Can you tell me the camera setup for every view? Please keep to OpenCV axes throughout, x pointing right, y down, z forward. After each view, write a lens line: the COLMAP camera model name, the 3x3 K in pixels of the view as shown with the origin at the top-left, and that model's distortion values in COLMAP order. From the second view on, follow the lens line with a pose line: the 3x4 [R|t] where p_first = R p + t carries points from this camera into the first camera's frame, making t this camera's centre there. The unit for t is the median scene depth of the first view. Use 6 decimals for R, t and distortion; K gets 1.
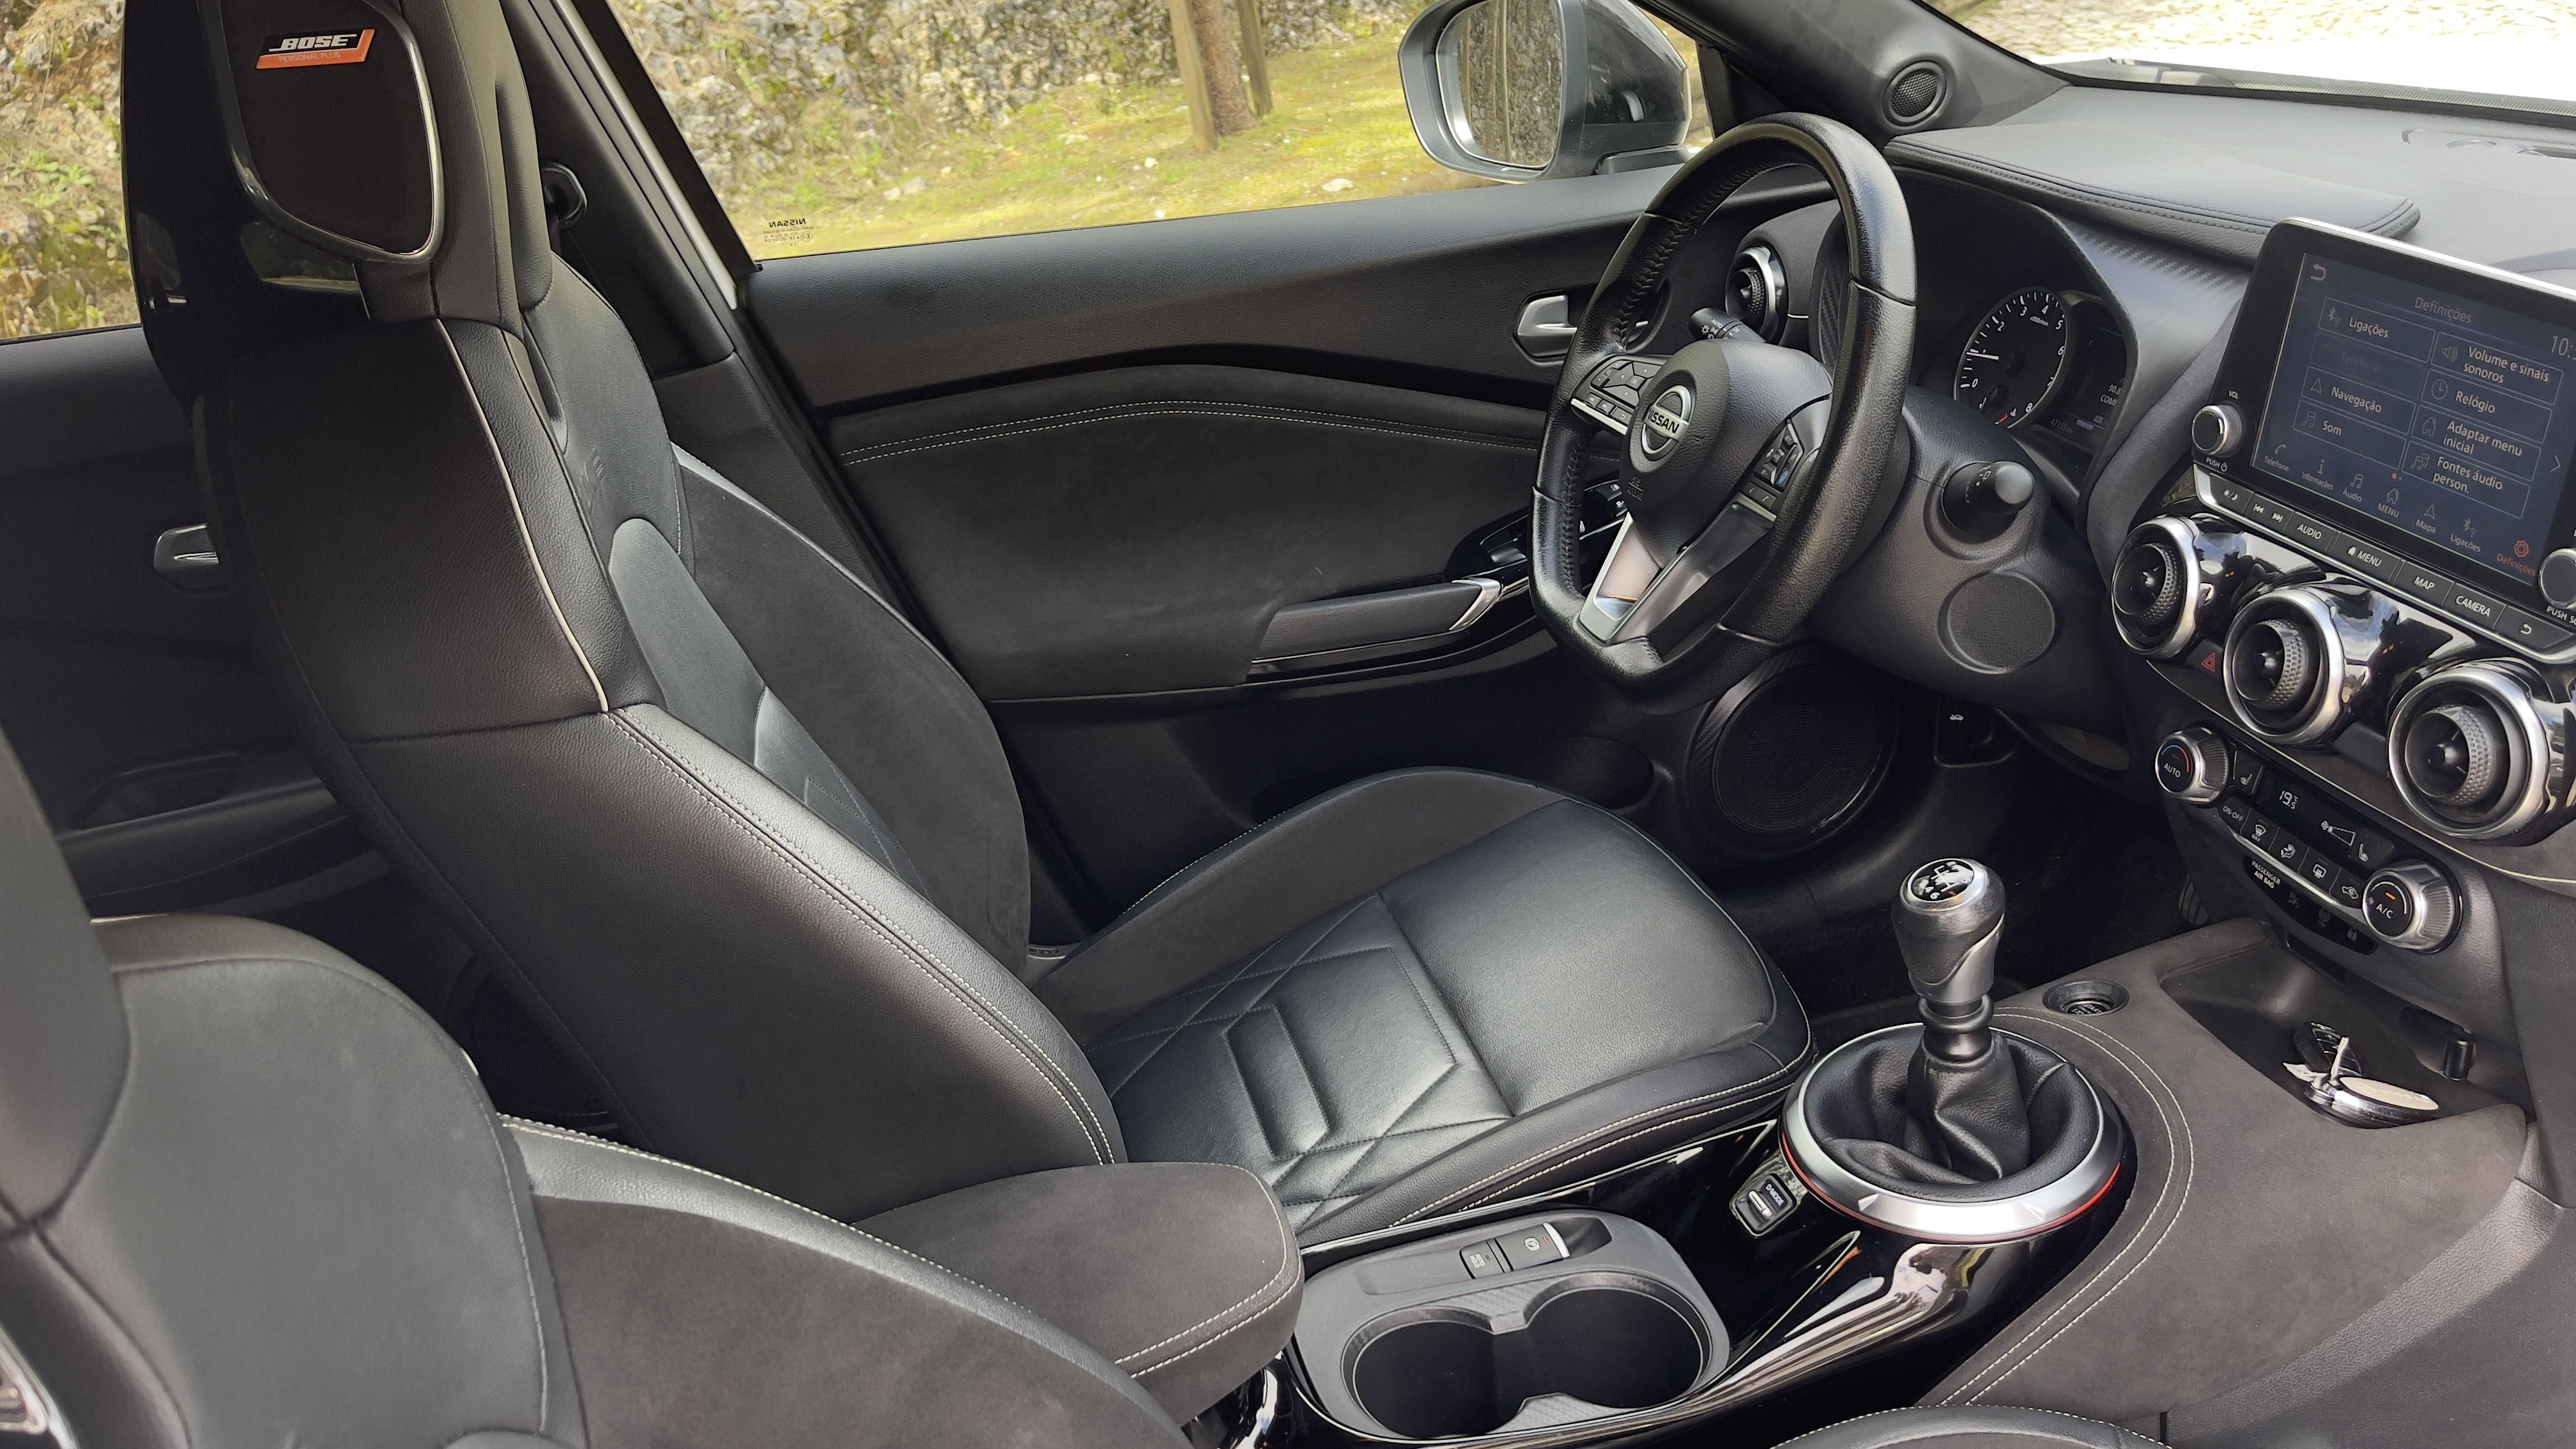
lens RADIAL K [[1938.9, 0, 1290.7], [0, 1938.9, 721.7], [0, 0, 1]] dist [-0.000051, -0.005120]
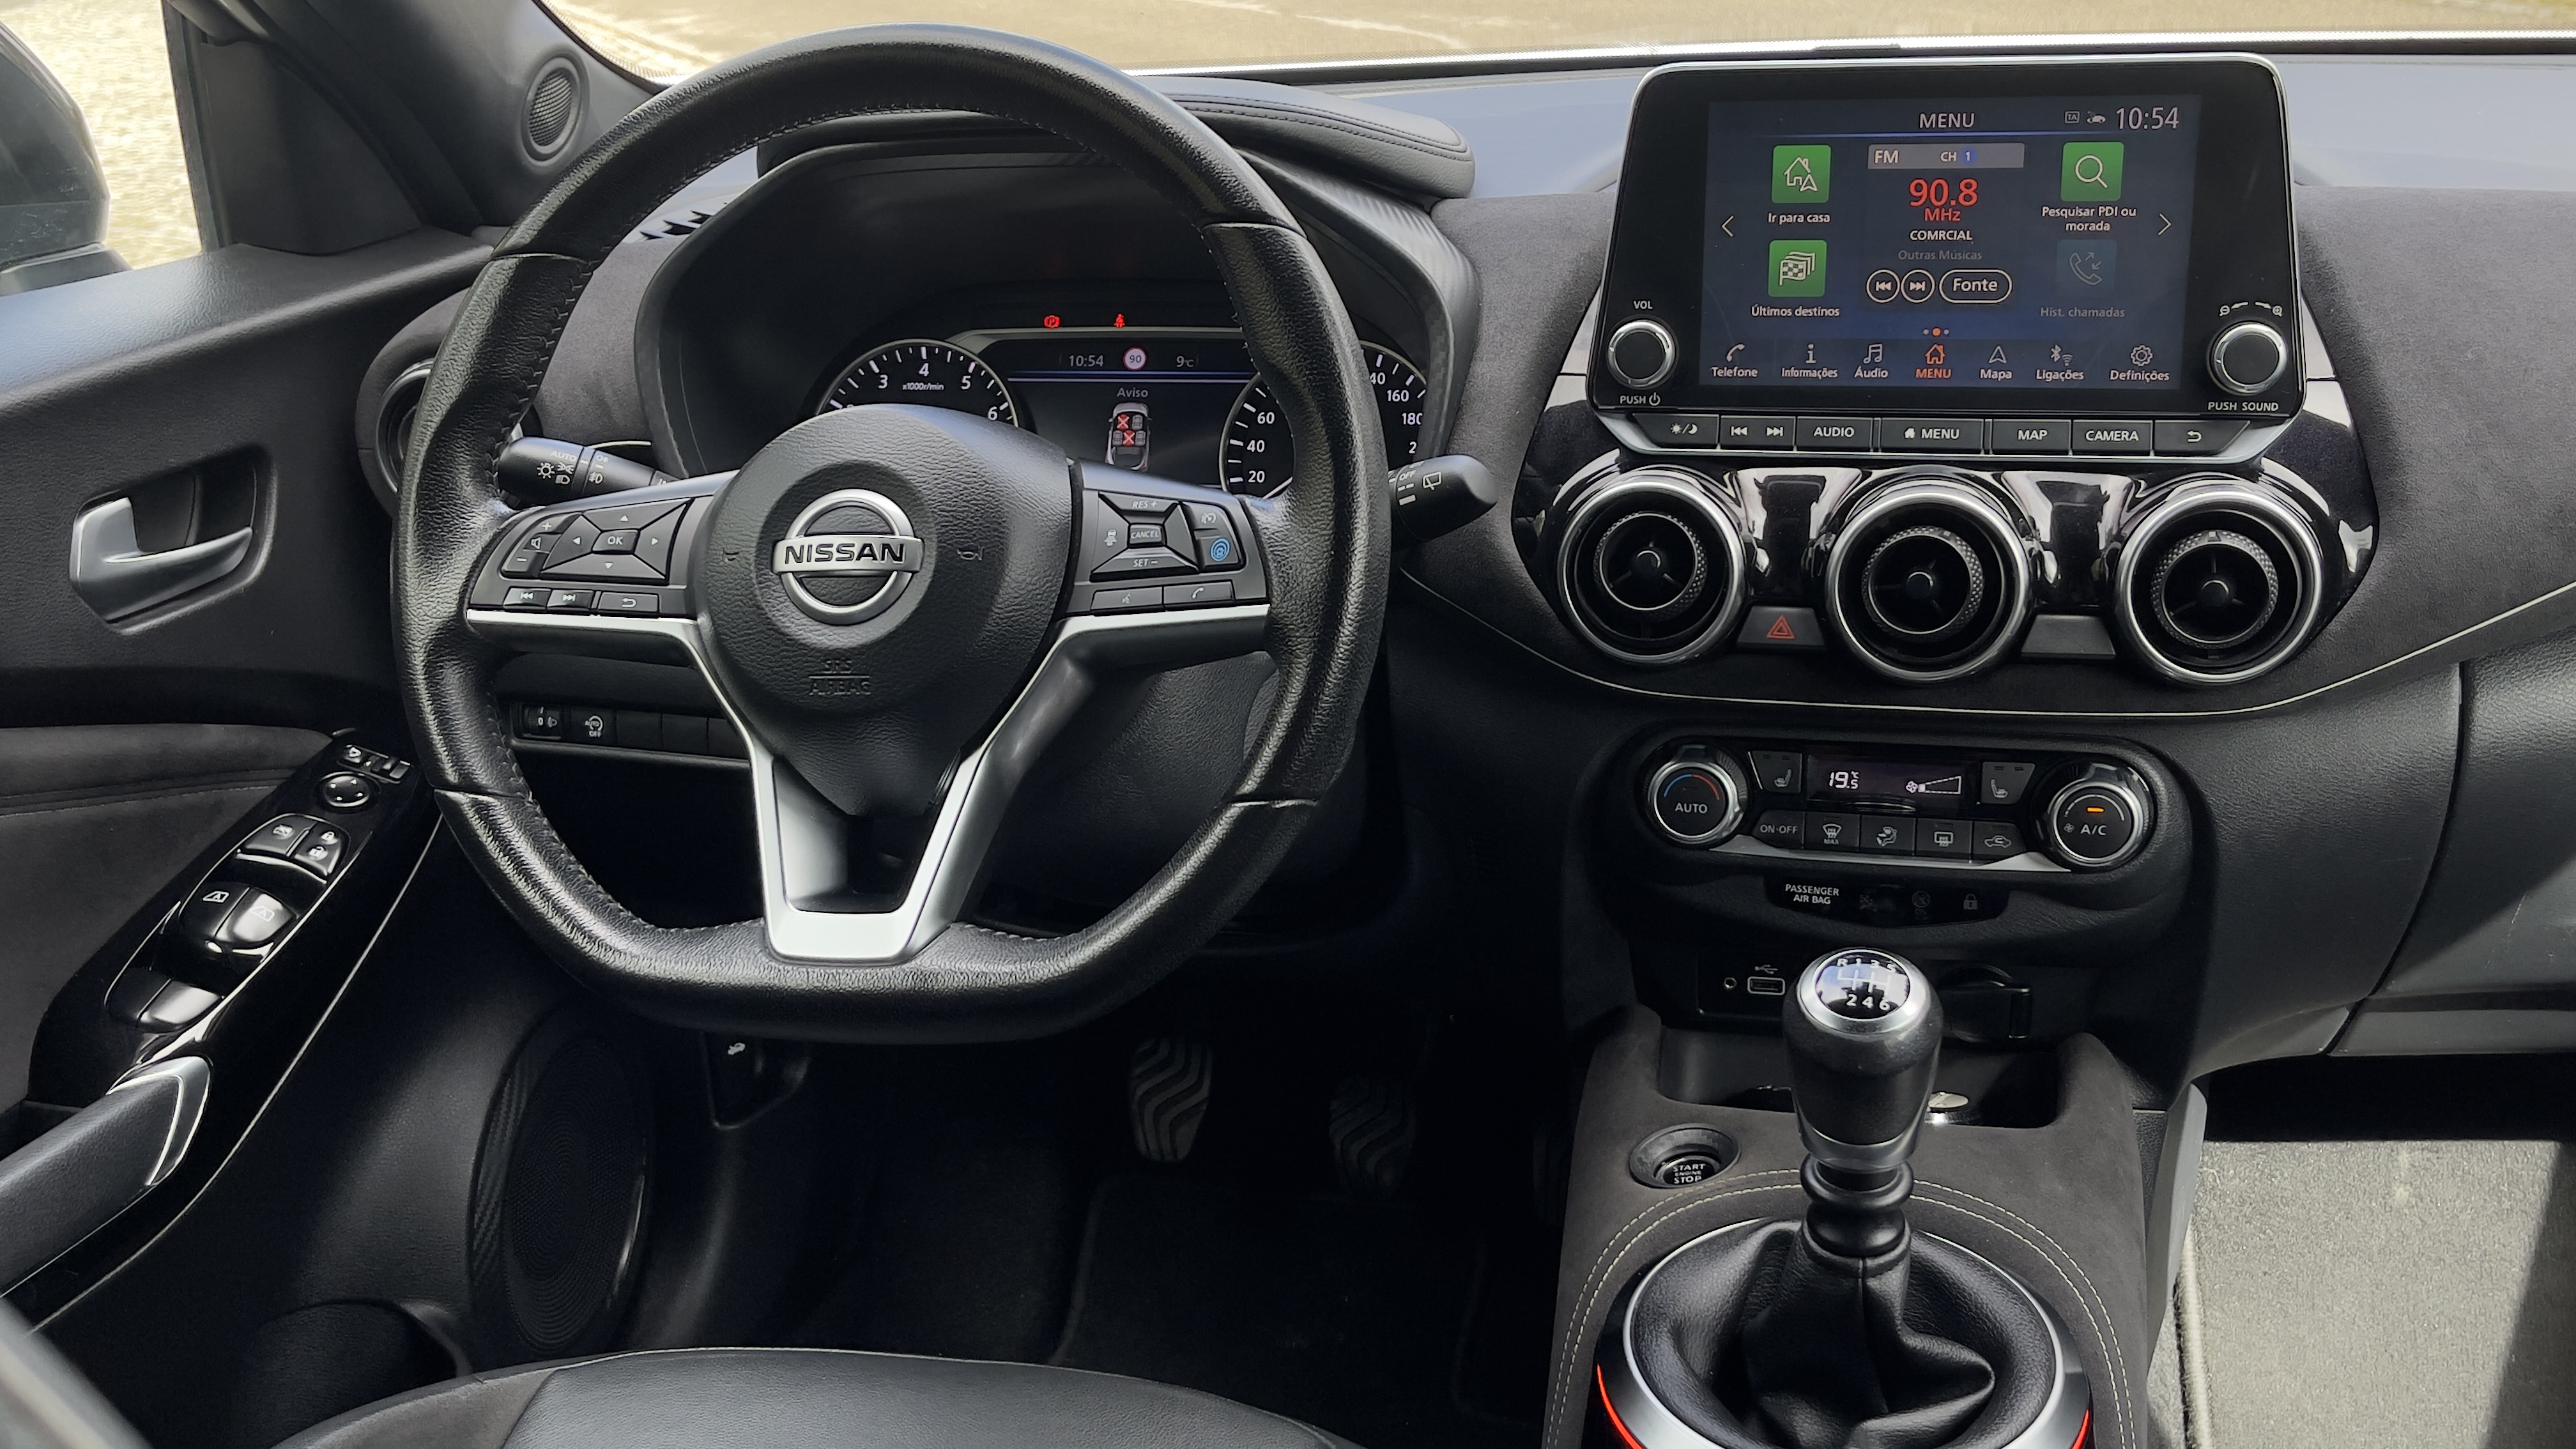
lens RADIAL K [[2409.0, 0, 1293.0], [0, 2409.0, 718.3], [0, 0, 1]] dist [0.106442, -0.333193]
pose [[0.482571, -0.219841, 0.847818, -0.372922], [0.381137, 0.924239, 0.022718, -0.080272], [-0.788581, 0.312172, 0.529800, 0.570855]]
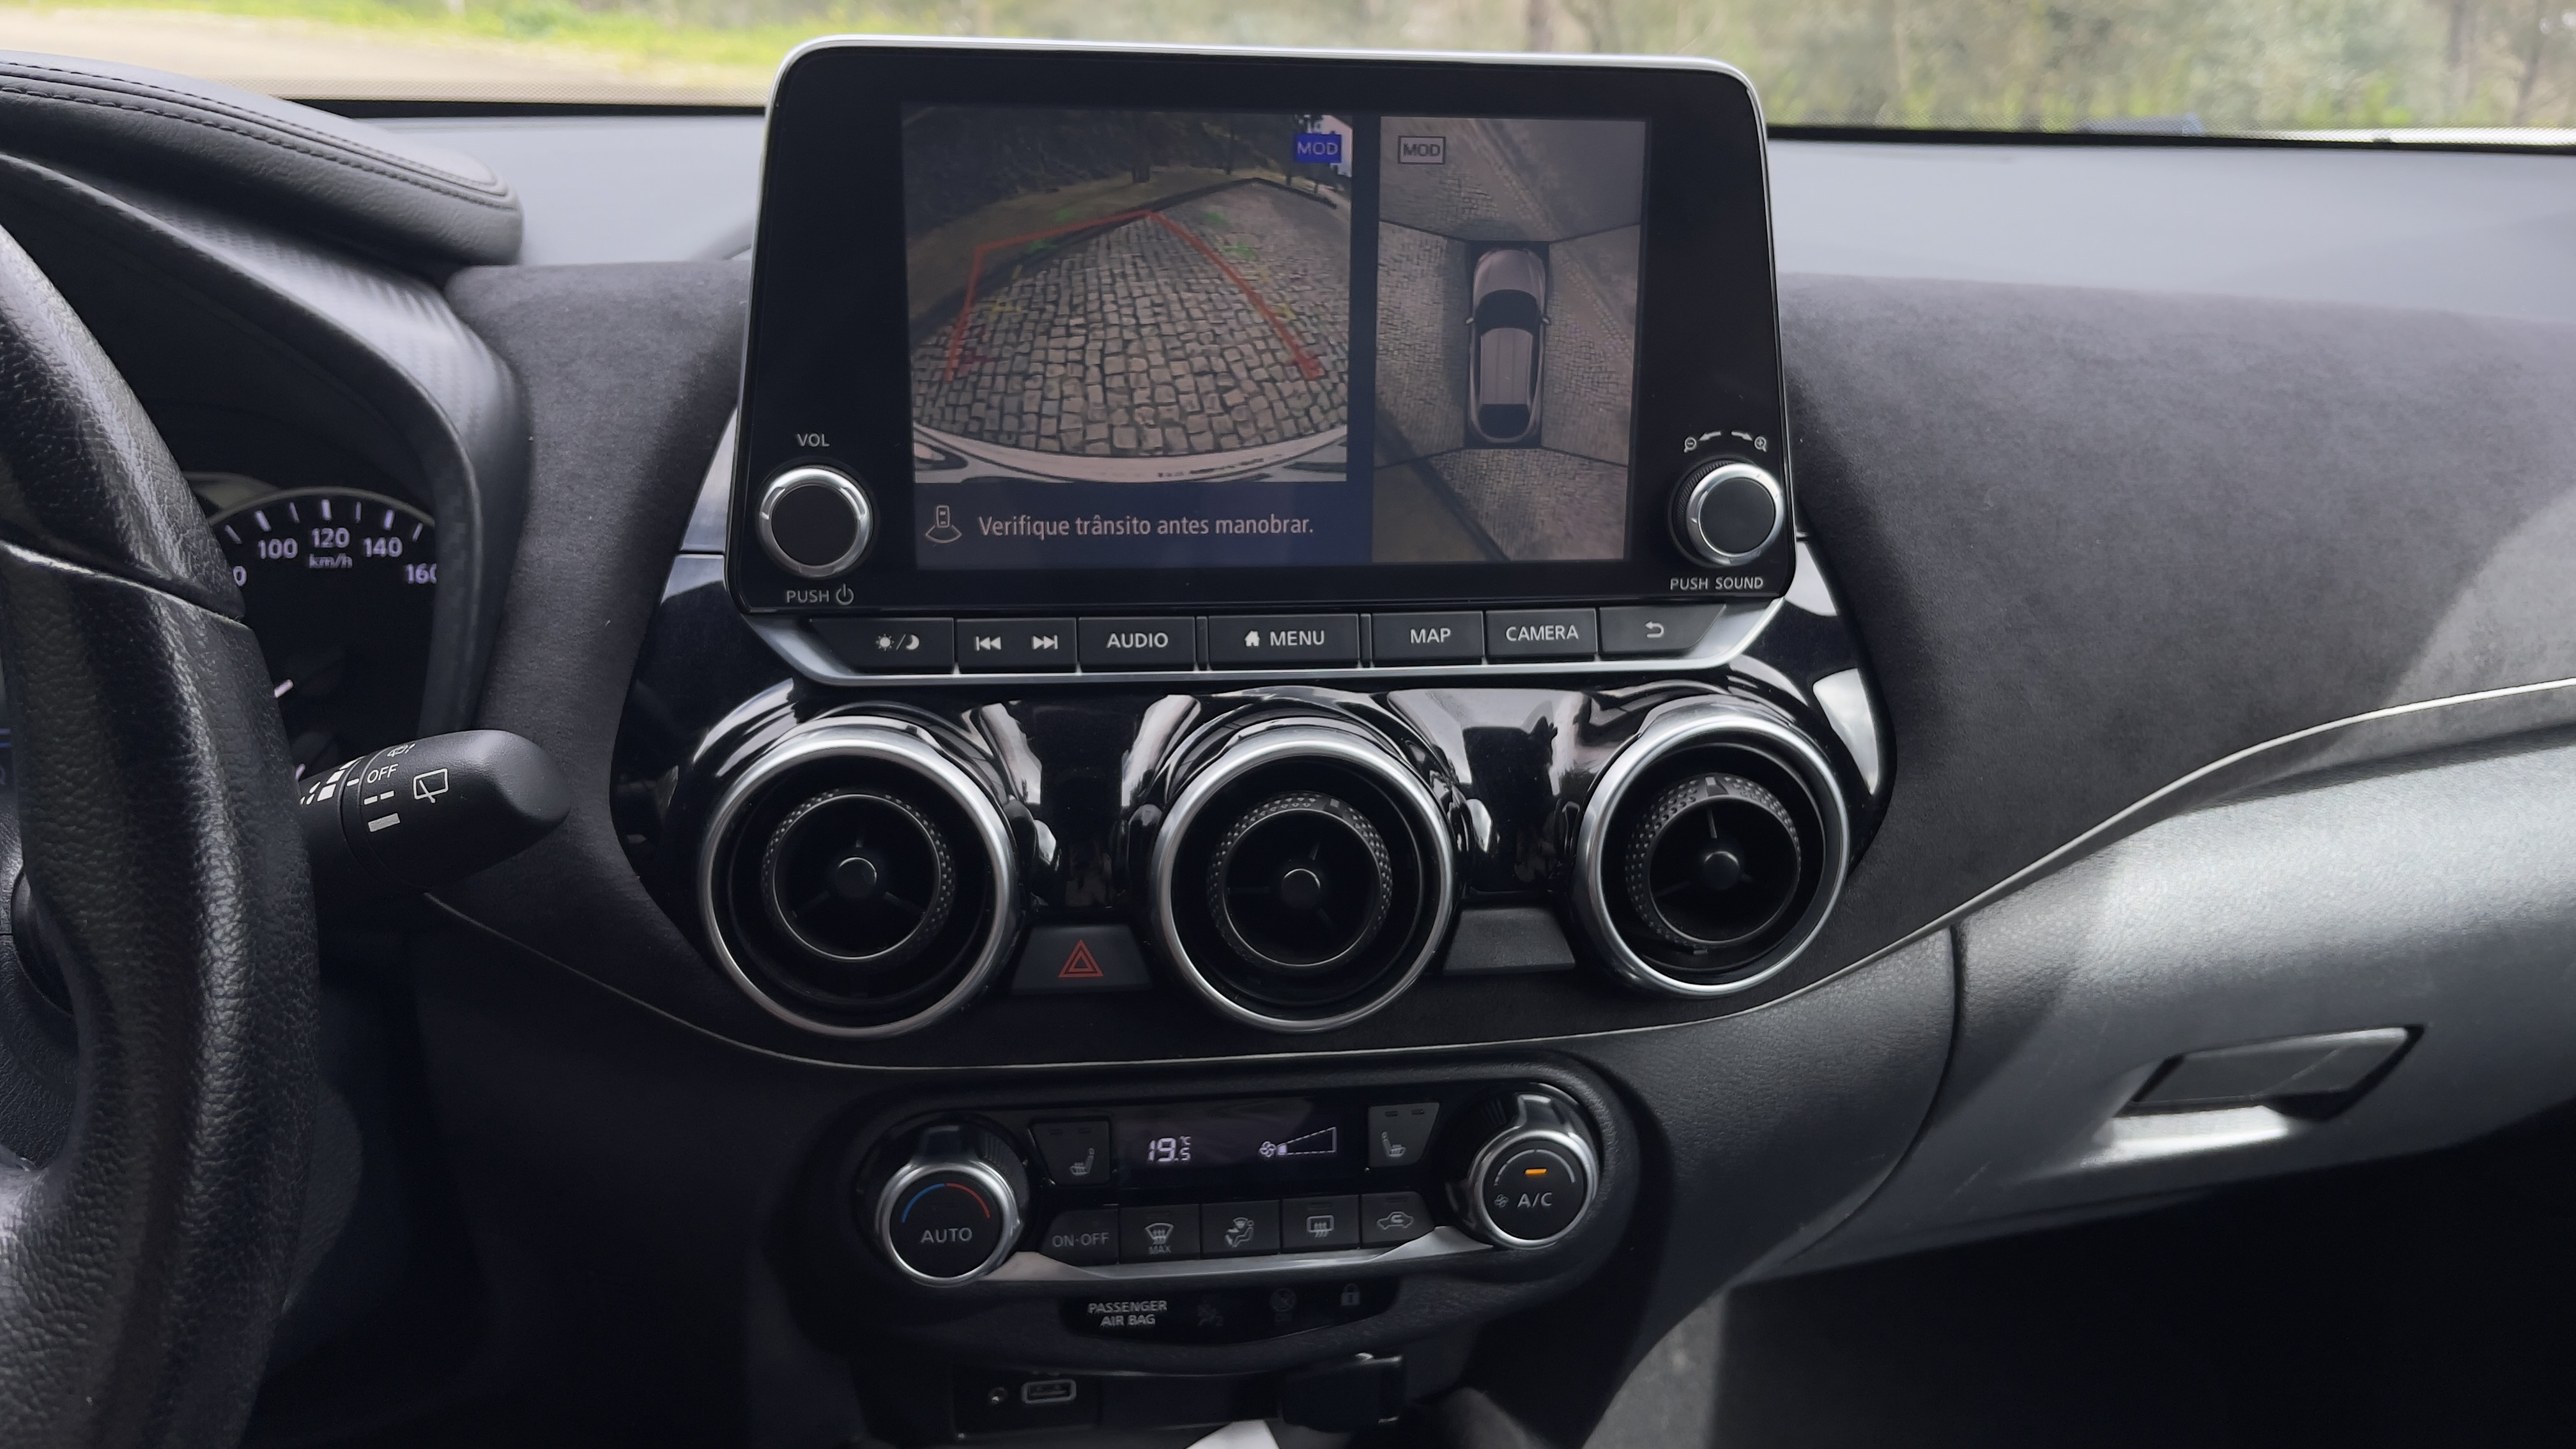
lens RADIAL K [[1924.9, 0, 1275.0], [0, 1924.9, 723.6], [0, 0, 1]] dist [0.030766, -0.007195]
pose [[0.119999, -0.234392, 0.964708, 0.038542], [0.408383, 0.897361, 0.167230, -0.122294], [-0.904888, 0.373903, 0.203405, 0.728258]]
